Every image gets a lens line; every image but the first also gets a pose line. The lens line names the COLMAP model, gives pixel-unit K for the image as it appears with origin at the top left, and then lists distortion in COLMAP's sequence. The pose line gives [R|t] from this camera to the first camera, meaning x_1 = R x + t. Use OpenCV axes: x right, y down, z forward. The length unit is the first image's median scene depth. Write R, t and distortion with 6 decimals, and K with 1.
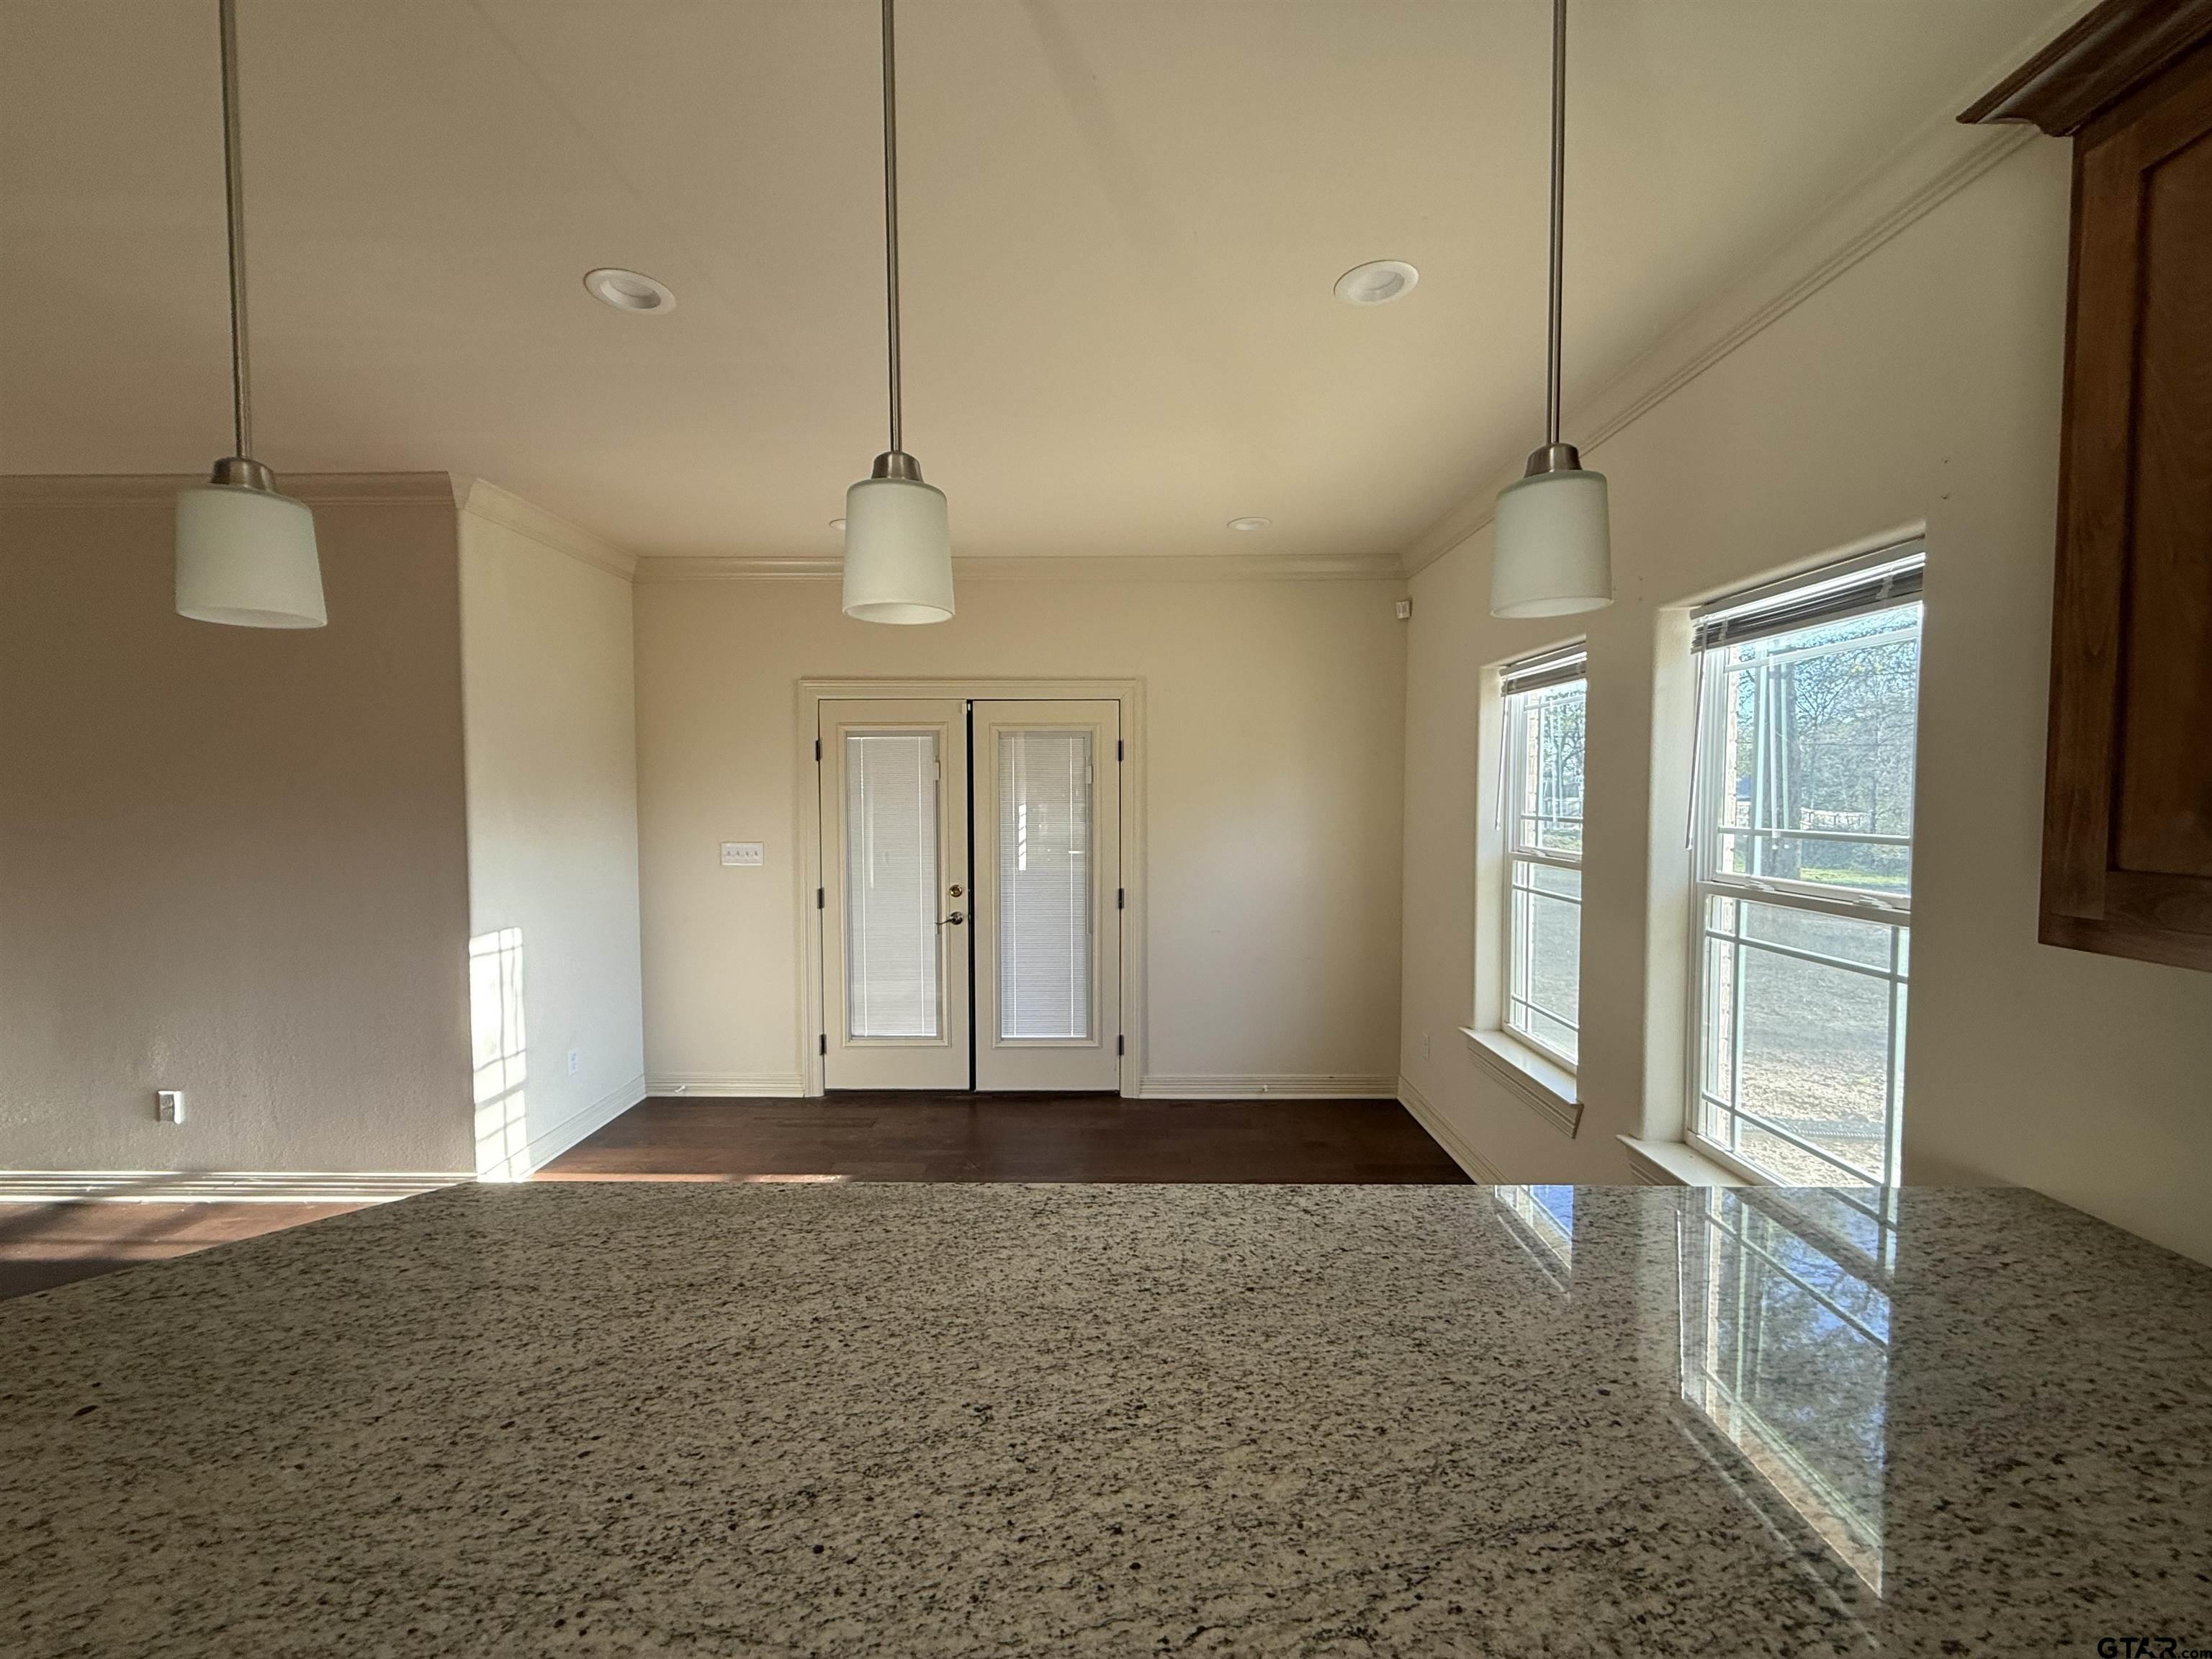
lens RADIAL K [[874.4, 0, 1106.0], [0, 874.4, 829.5], [0, 0, 1]] dist [-0.011271, 0.007654]
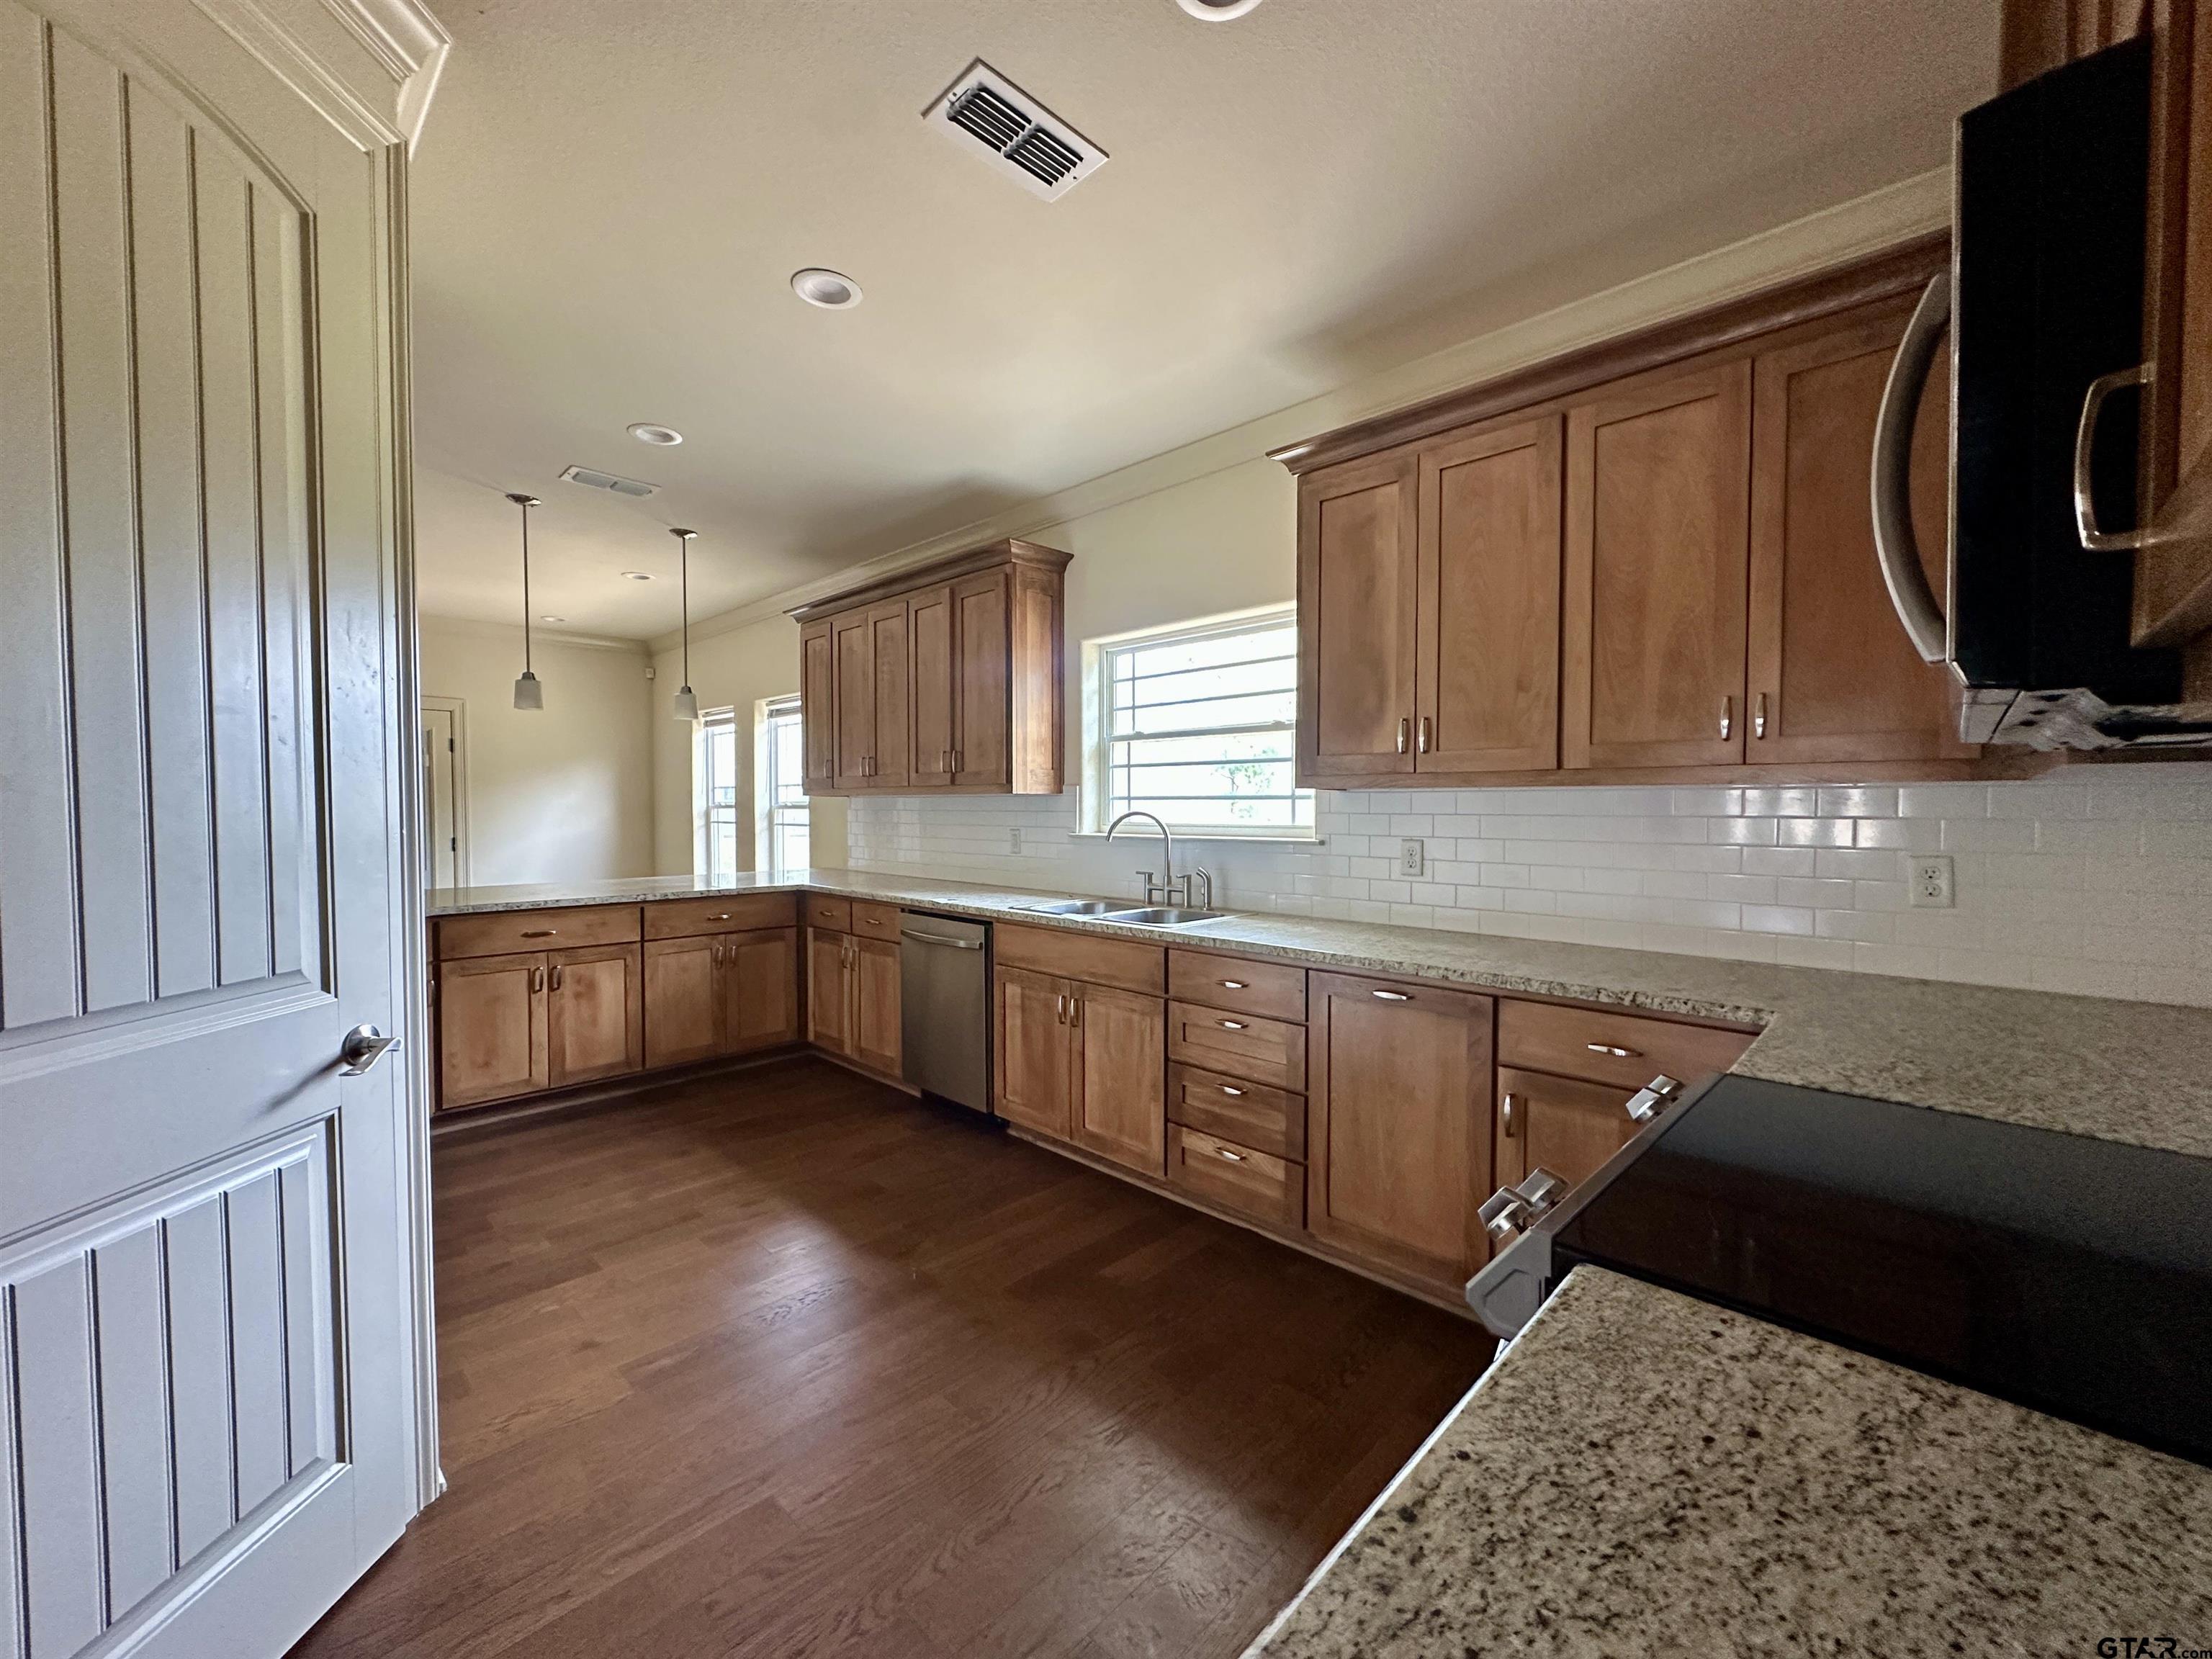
lens RADIAL K [[885.7, 0, 1106.0], [0, 885.7, 829.5], [0, 0, 1]] dist [-0.000138, -0.000008]
pose [[0.687489, -0.021713, 0.725870, -0.581636], [0.031782, 0.999495, -0.000204, 0.167312], [-0.725499, 0.023210, 0.687831, -1.588848]]
